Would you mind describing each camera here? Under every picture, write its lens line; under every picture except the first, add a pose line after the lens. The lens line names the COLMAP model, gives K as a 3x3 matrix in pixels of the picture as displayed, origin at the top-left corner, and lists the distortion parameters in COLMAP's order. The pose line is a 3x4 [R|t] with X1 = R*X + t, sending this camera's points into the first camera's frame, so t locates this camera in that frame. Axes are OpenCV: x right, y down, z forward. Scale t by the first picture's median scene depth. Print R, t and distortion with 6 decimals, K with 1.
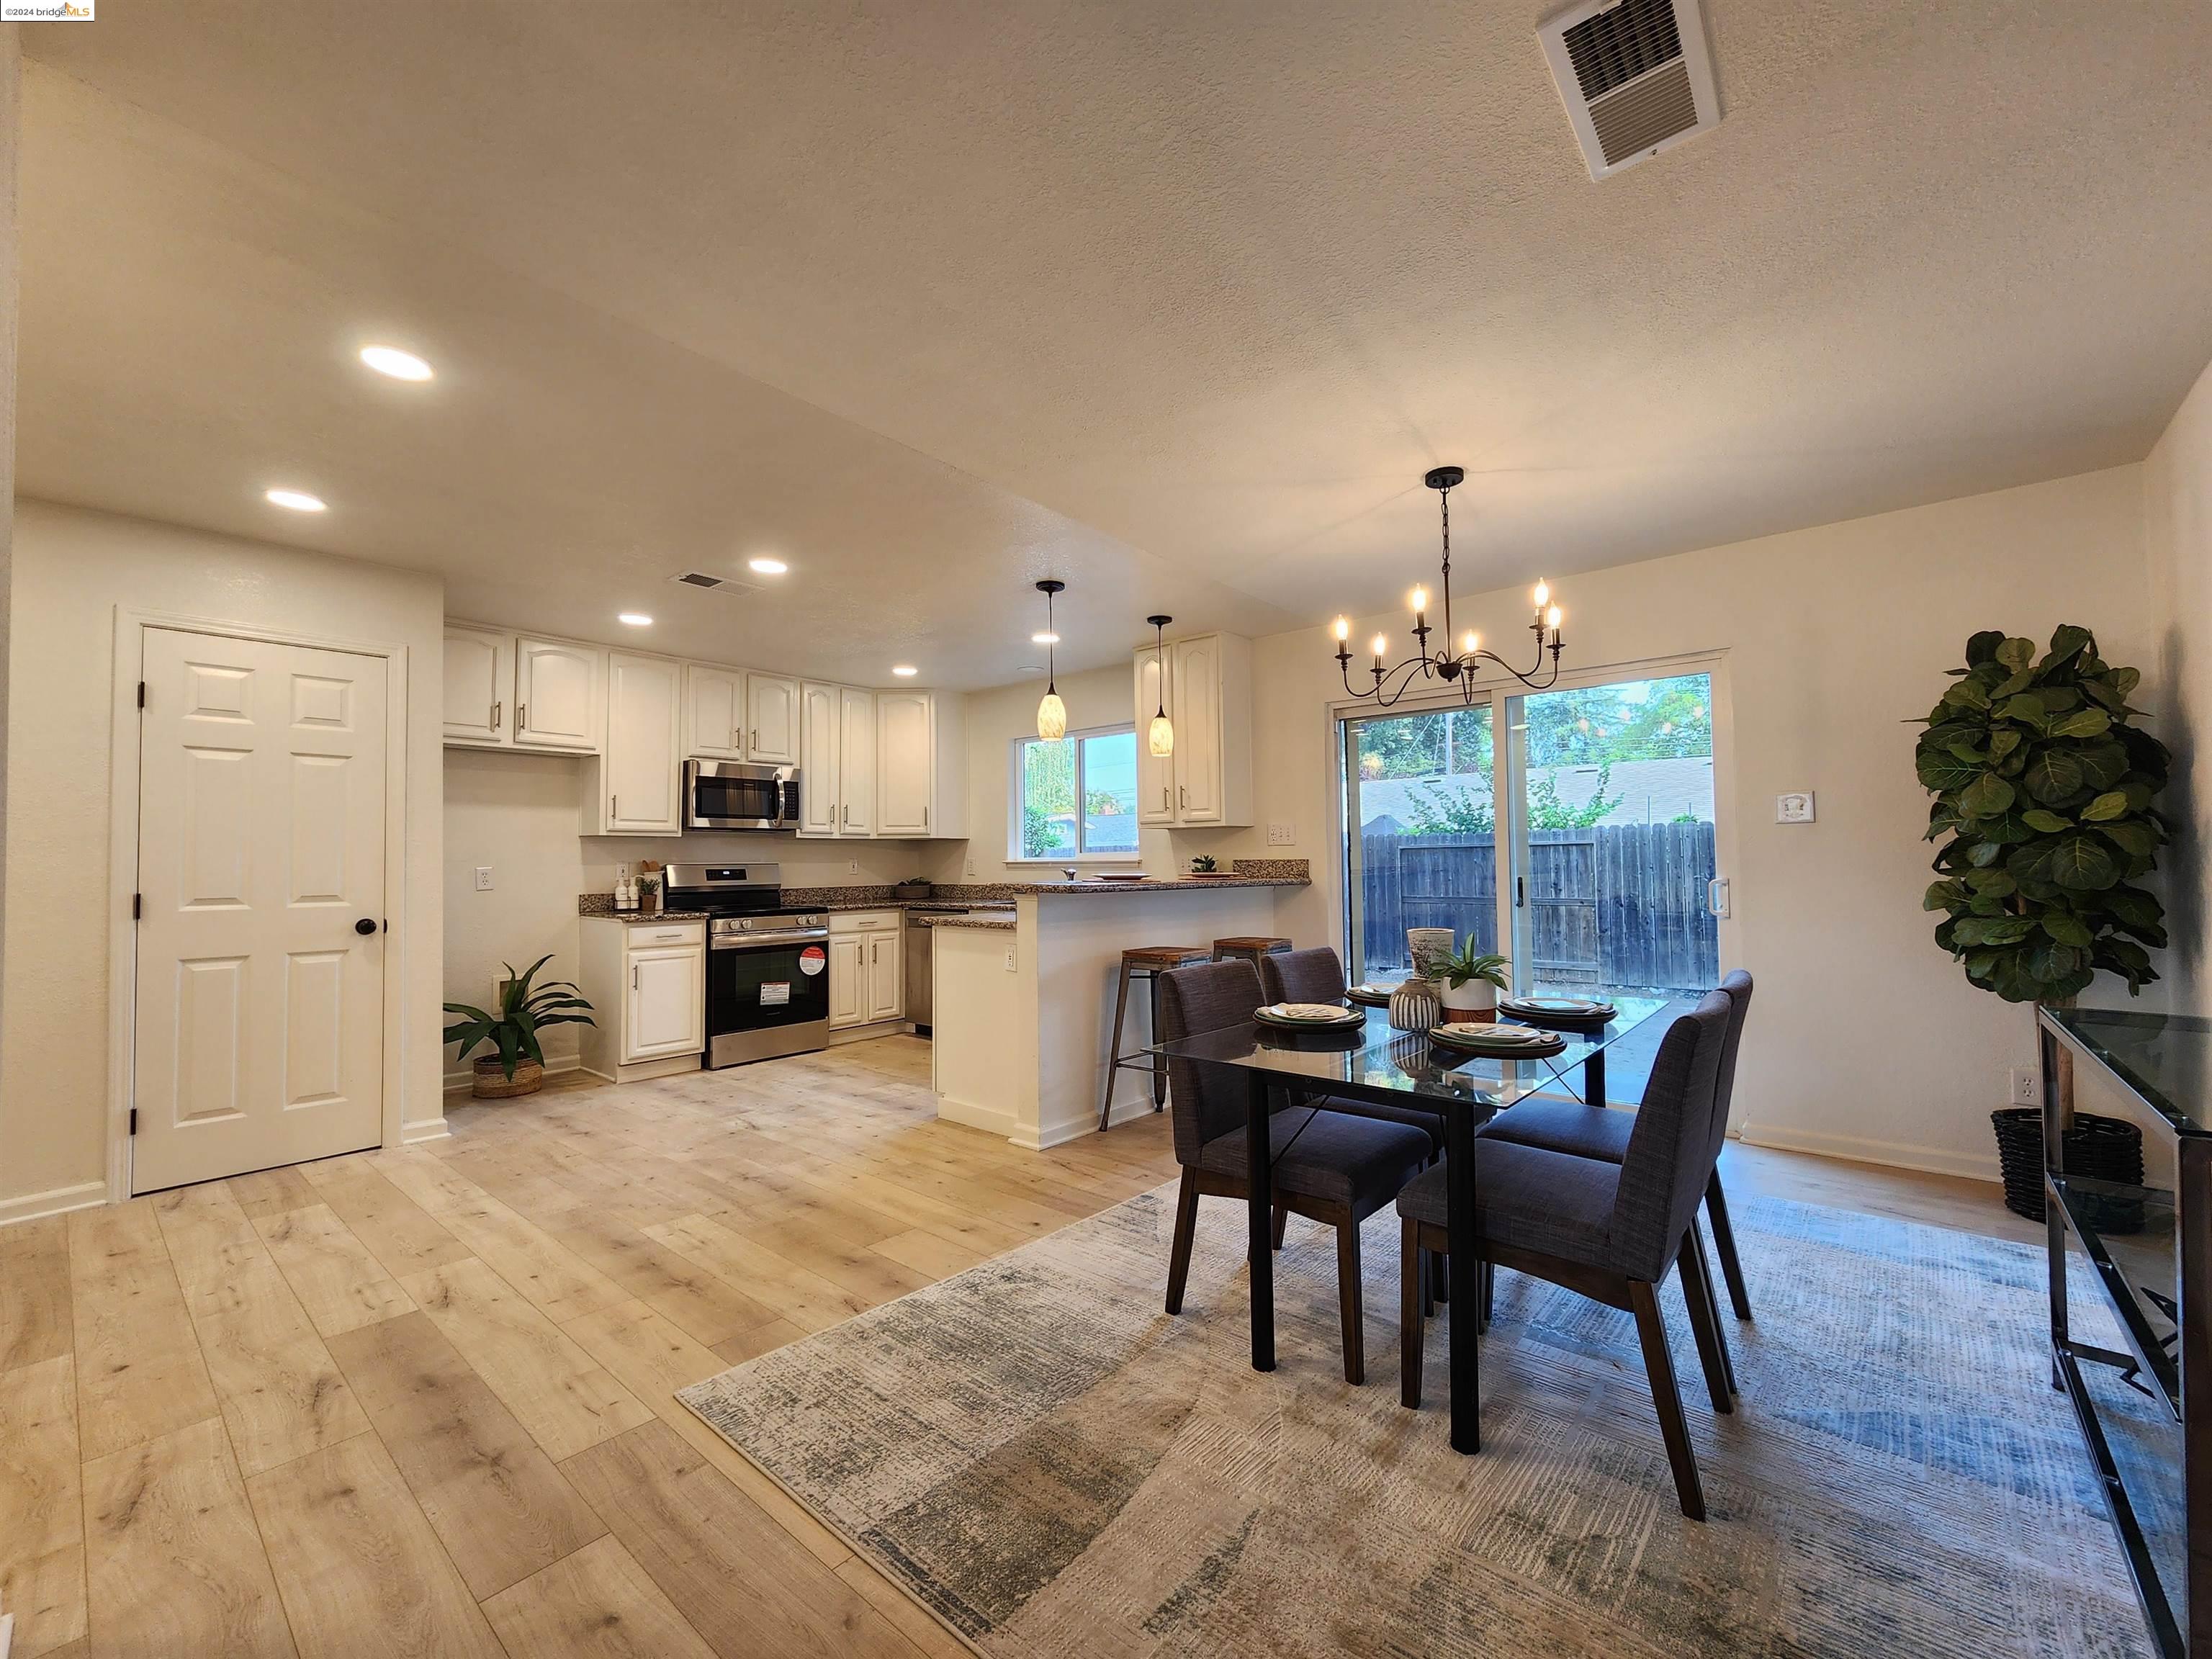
lens RADIAL K [[916.5, 0, 1098.3], [0, 916.5, 833.4], [0, 0, 1]] dist [0.000925, 0.000416]
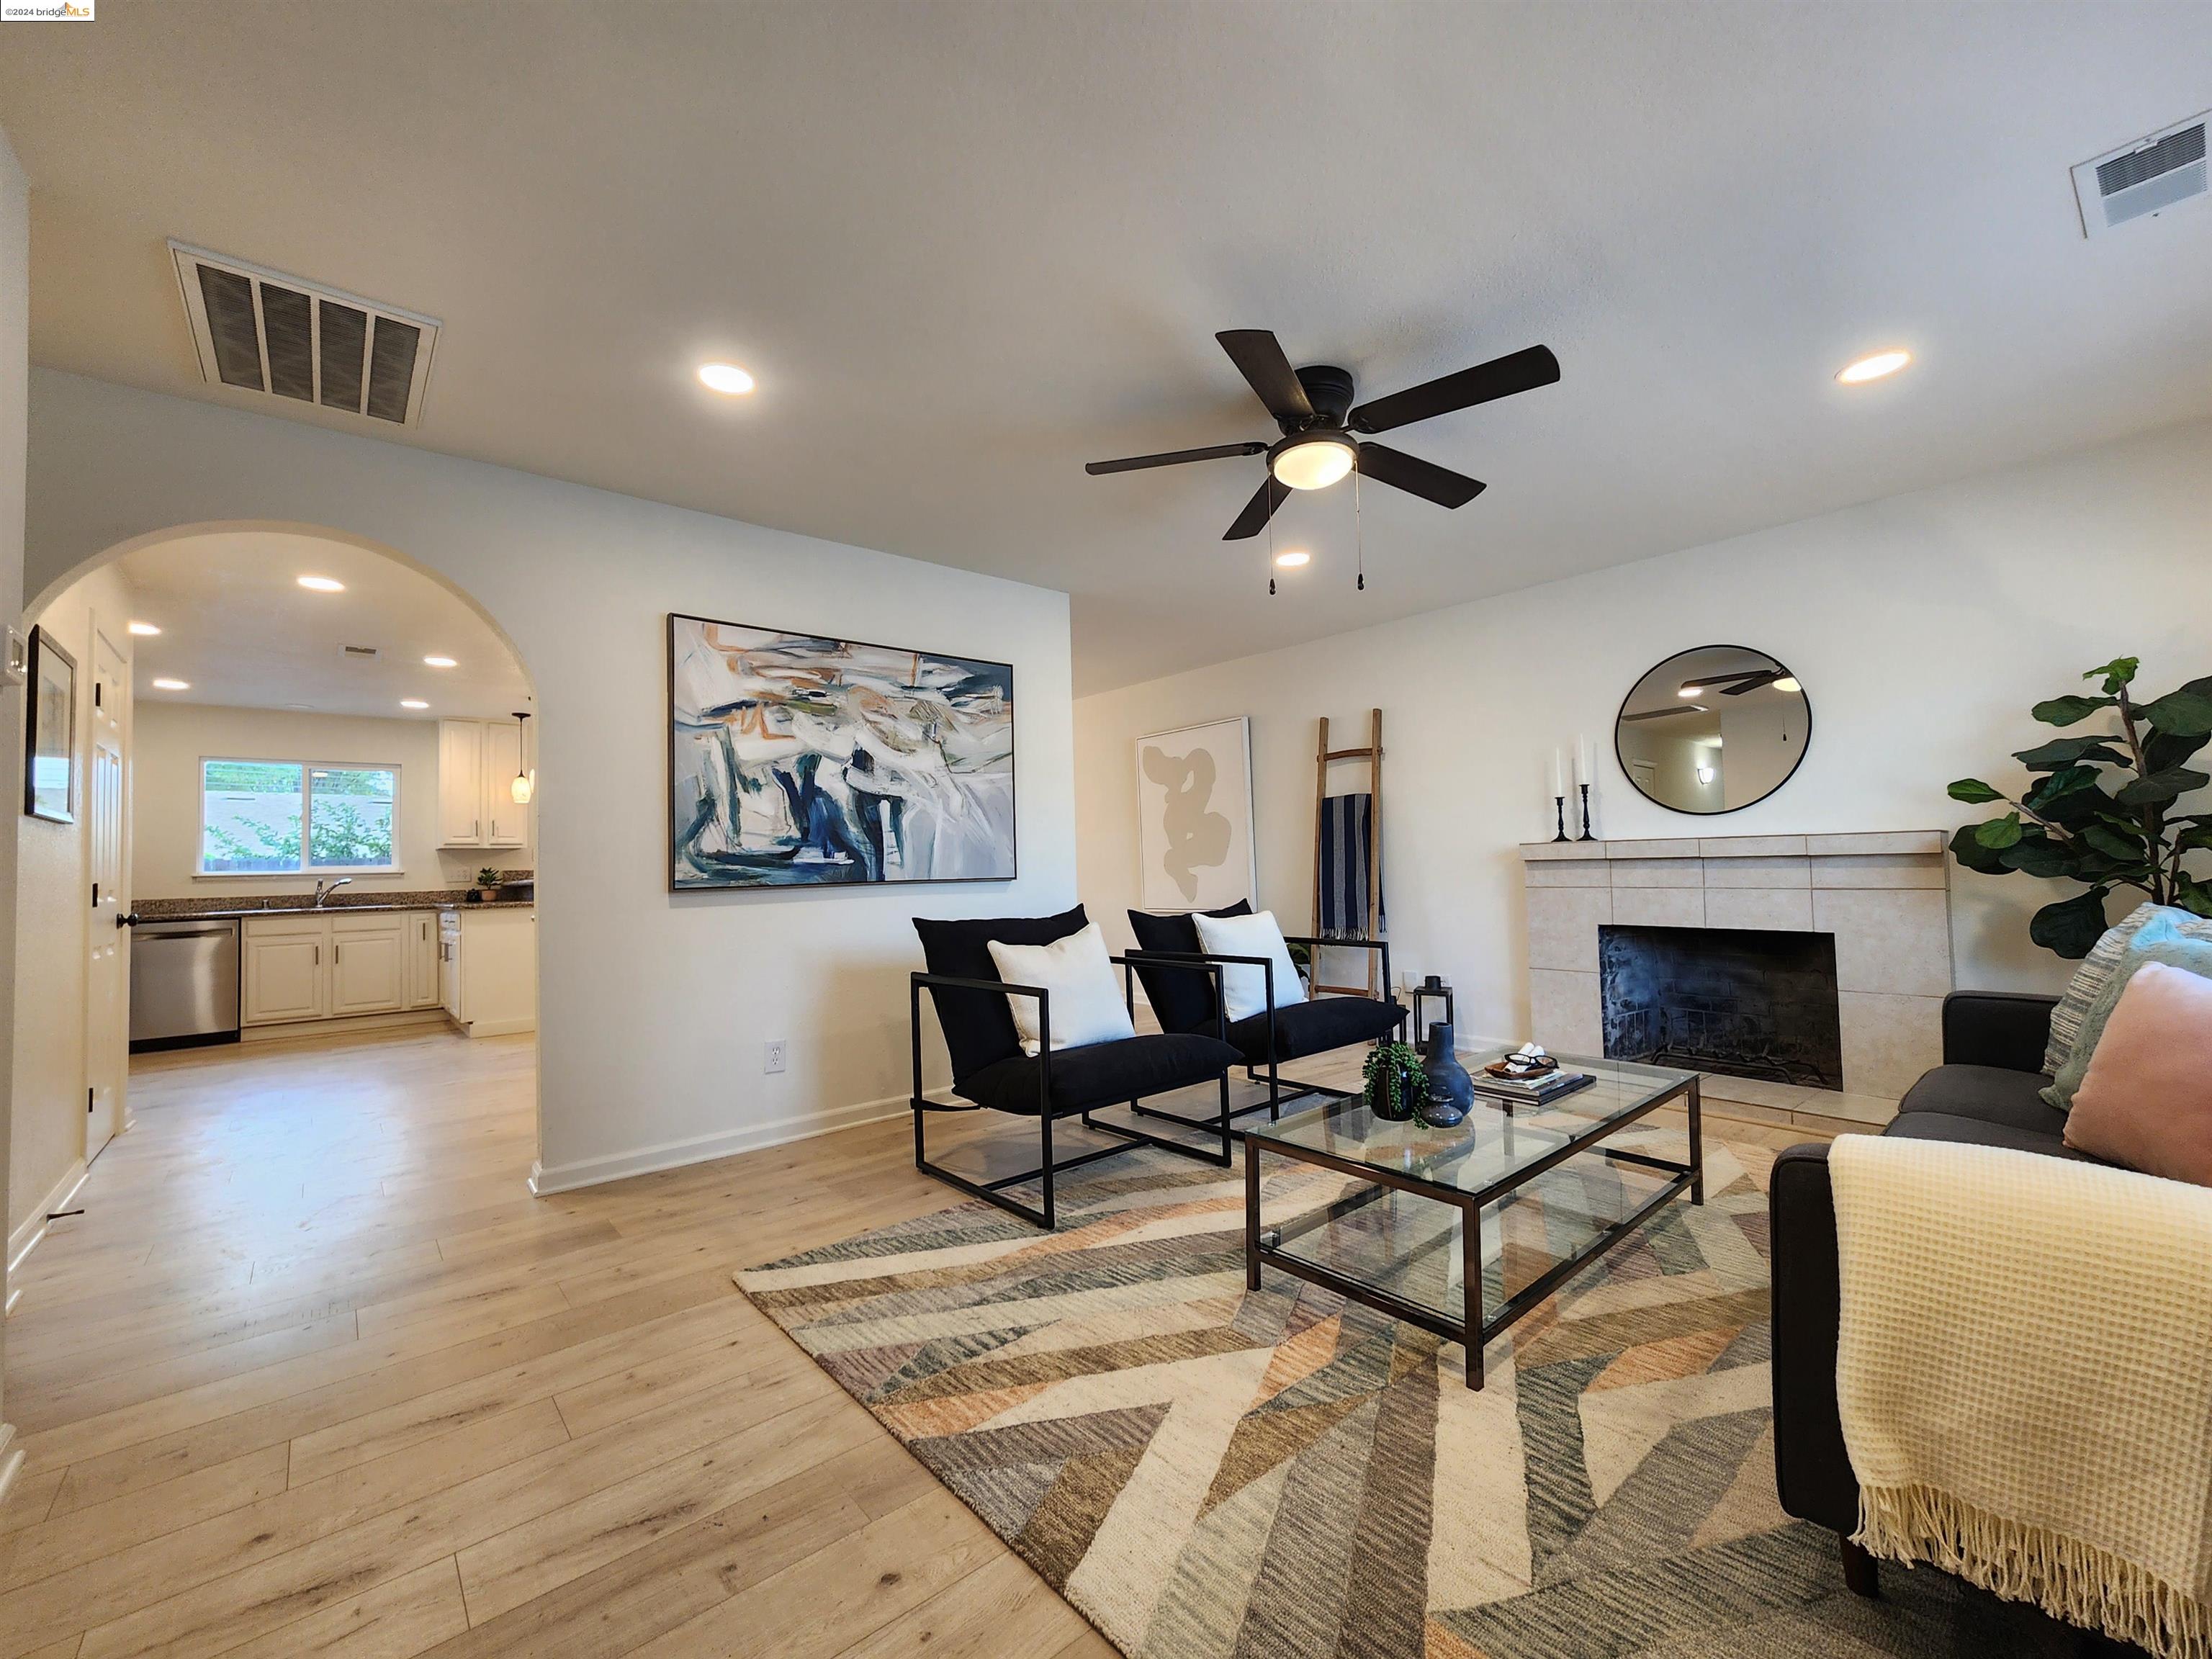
lens RADIAL K [[909.6, 0, 1099.1], [0, 909.6, 833.6], [0, 0, 1]] dist [-0.001661, 0.000105]
pose [[0.147411, 0.045417, 0.988032, -1.421853], [-0.006477, 0.998968, -0.044953, 0.034647], [-0.989054, 0.000227, 0.147553, -0.221551]]
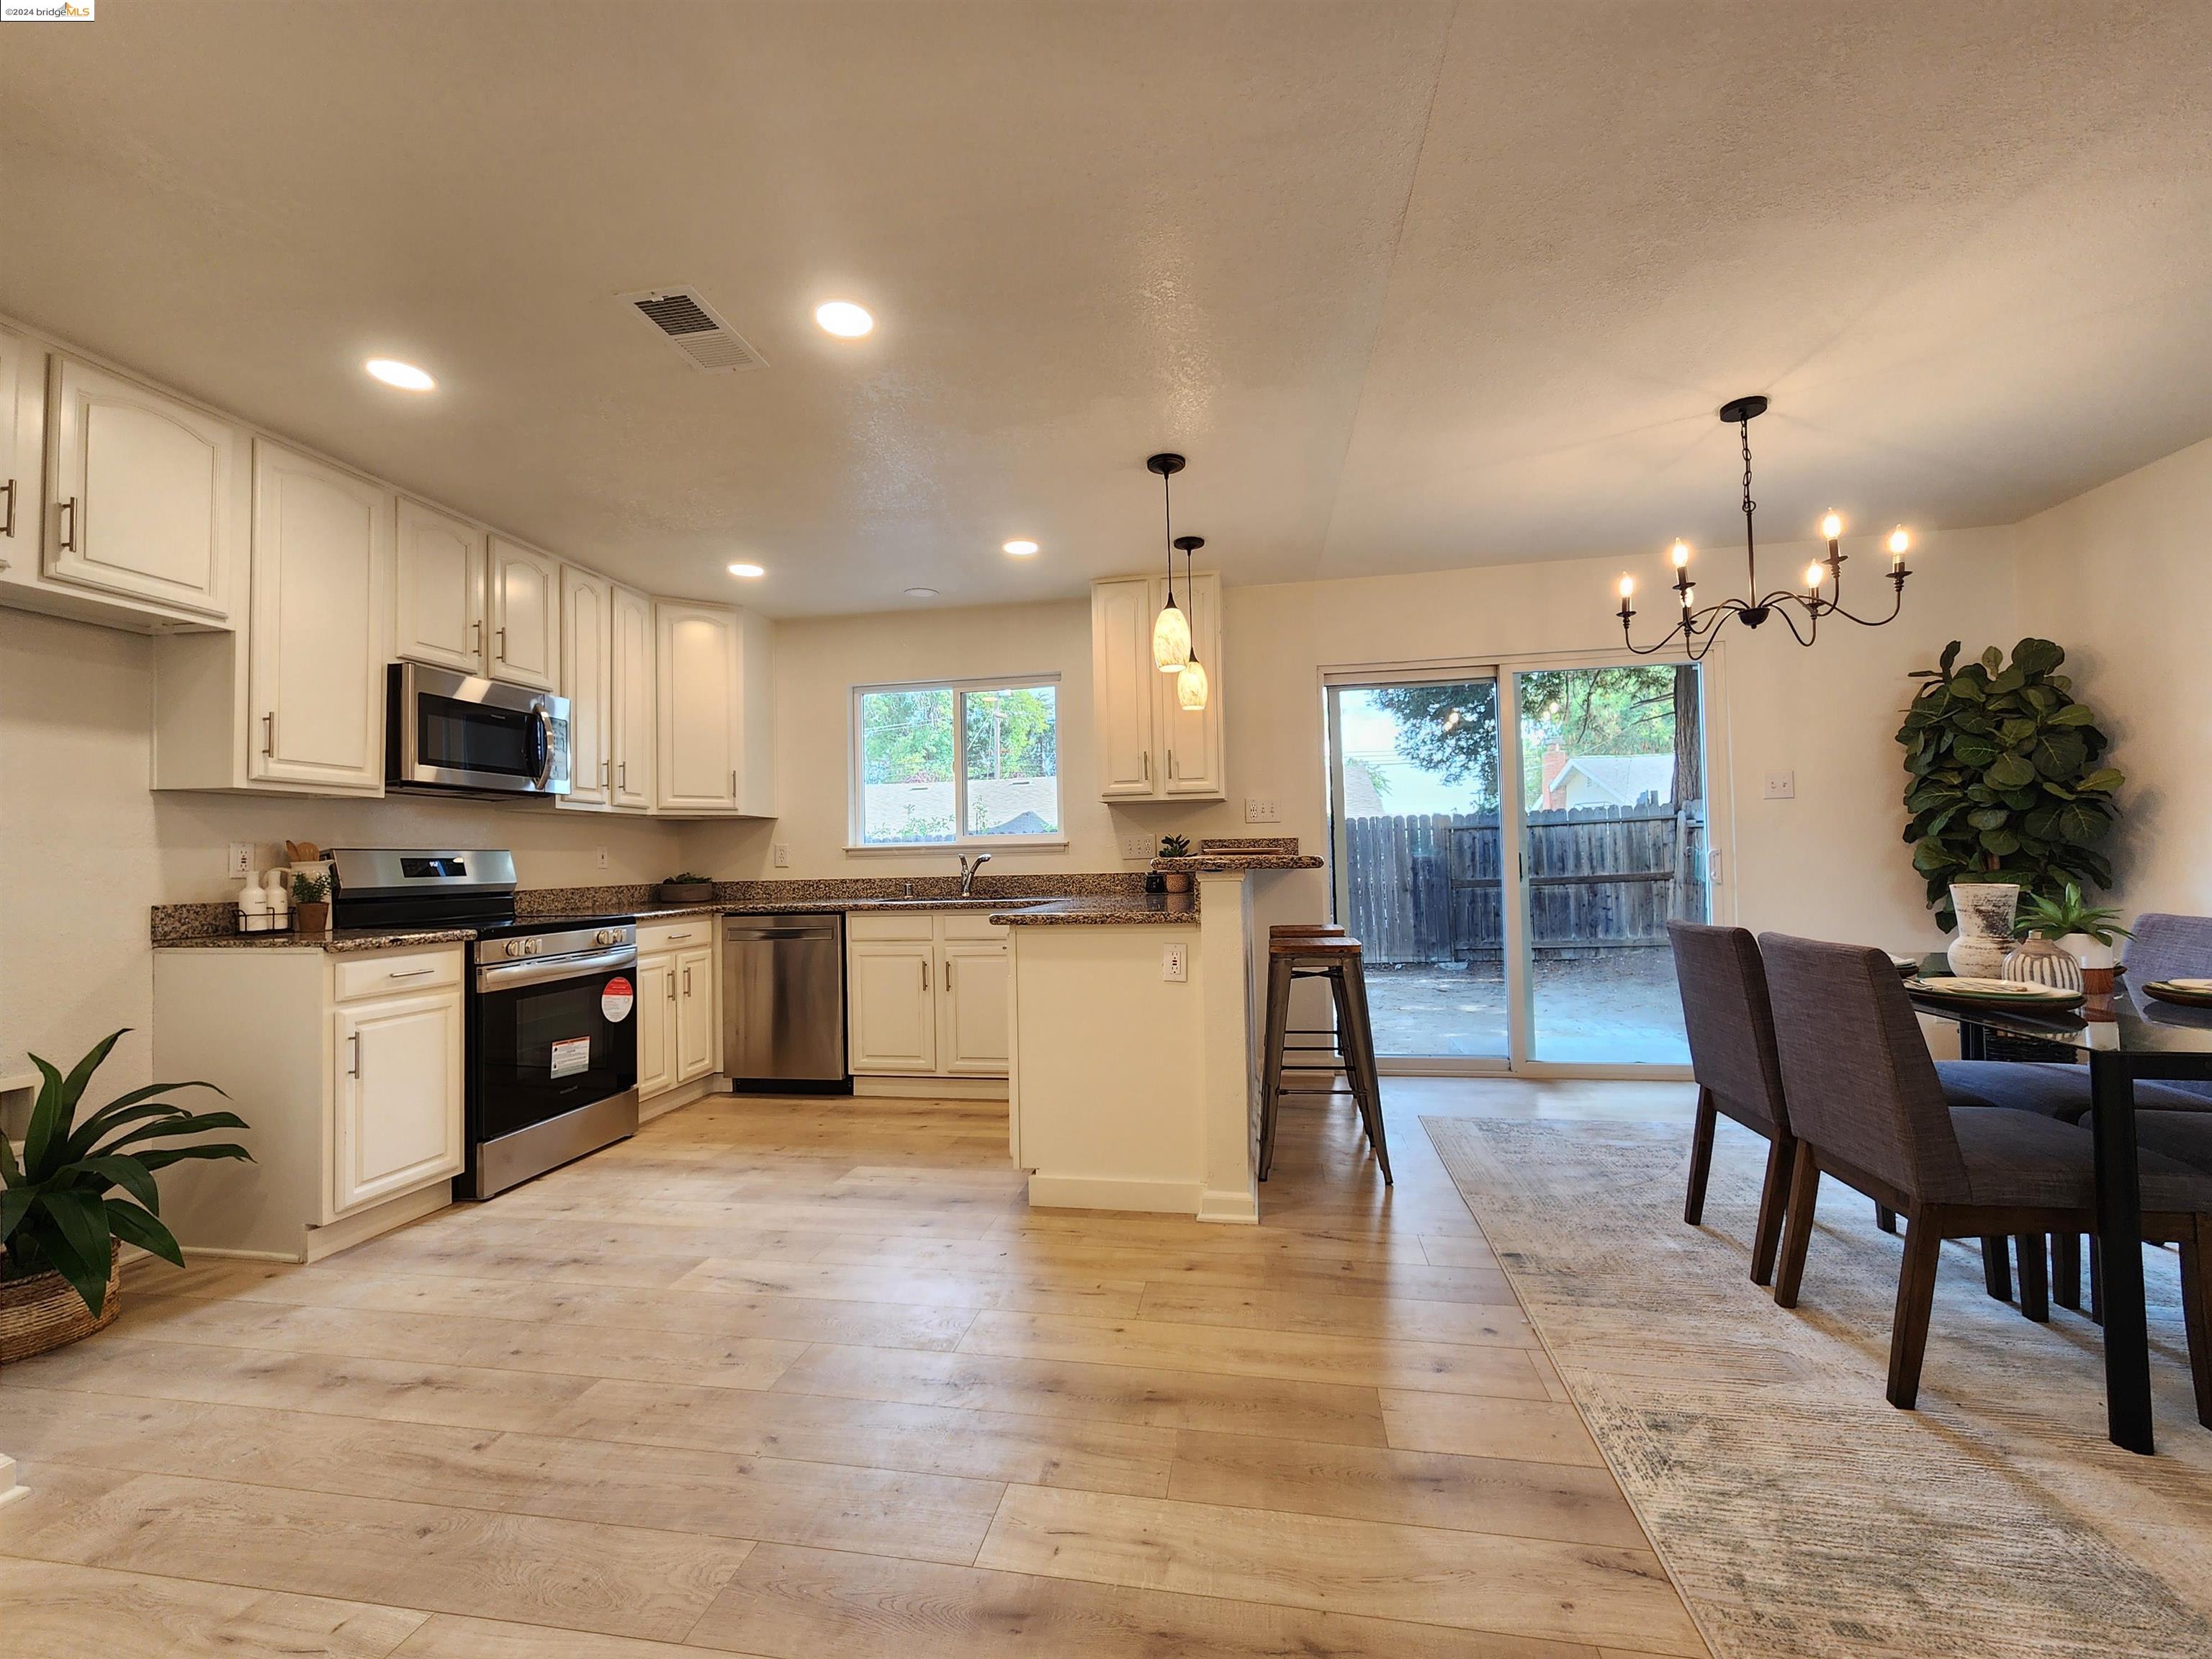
lens RADIAL K [[917.0, 0, 1100.3], [0, 917.0, 838.5], [0, 0, 1]] dist [0.000217, 0.001005]
pose [[0.861920, 0.003123, 0.507034, -0.450456], [-0.002846, 0.999995, -0.001322, 0.034729], [-0.507036, -0.000303, 0.861925, 0.362443]]
